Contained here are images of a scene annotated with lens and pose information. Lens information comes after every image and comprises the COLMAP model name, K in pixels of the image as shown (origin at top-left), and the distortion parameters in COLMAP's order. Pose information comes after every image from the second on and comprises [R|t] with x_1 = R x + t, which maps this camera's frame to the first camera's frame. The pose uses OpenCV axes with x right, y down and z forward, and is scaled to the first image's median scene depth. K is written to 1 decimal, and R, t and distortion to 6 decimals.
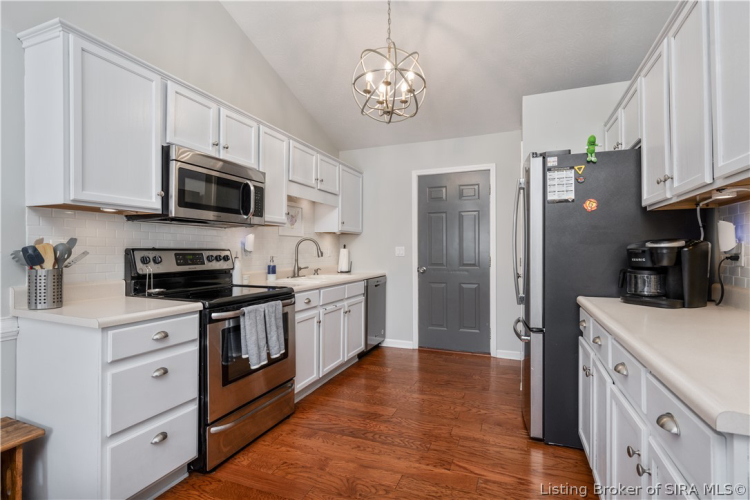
lens RADIAL K [[356.5, 0, 374.0], [0, 356.5, 249.5], [0, 0, 1]] dist [0.006325, -0.001062]
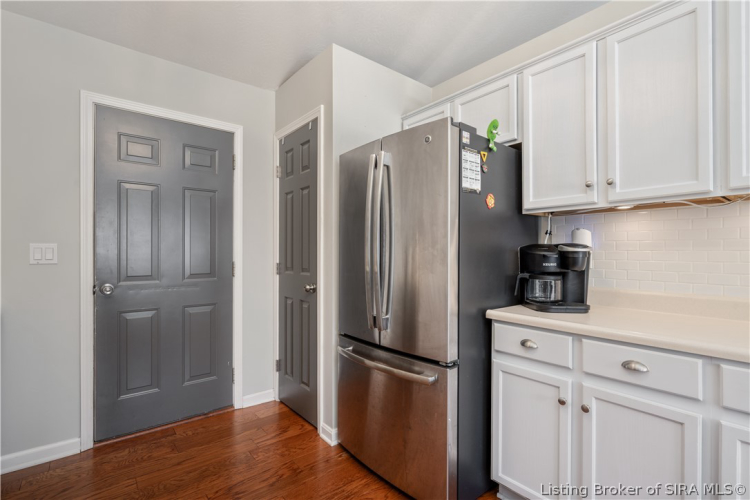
lens RADIAL K [[356.5, 0, 372.0], [0, 356.5, 250.0], [0, 0, 1]] dist [0.006325, -0.001062]
pose [[0.477125, 0.010940, 0.878767, -0.264845], [-0.008532, 0.999933, -0.007816, 0.001089], [-0.878794, -0.003768, 0.477187, 0.815371]]
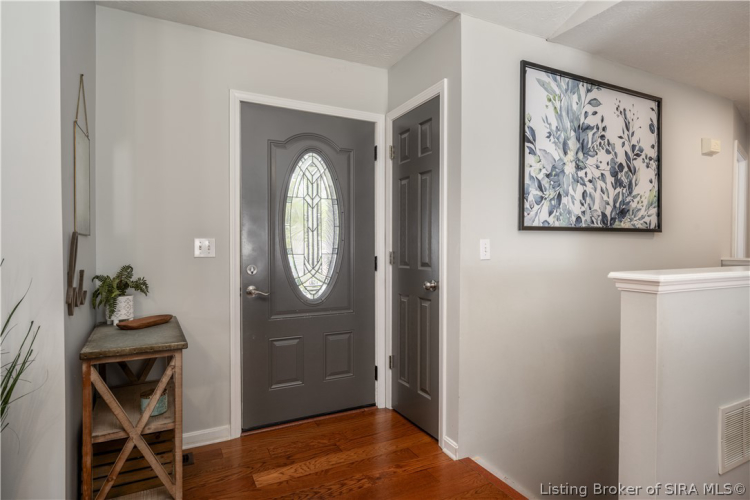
lens RADIAL K [[420.7, 0, 382.2], [0, 420.7, 251.9], [0, 0, 1]] dist [-0.004864, 0.002253]
pose [[0.644867, -0.011259, 0.764212, -0.437841], [-0.000889, 0.999880, 0.015482, 0.002224], [-0.764294, -0.010663, 0.644779, 0.899903]]
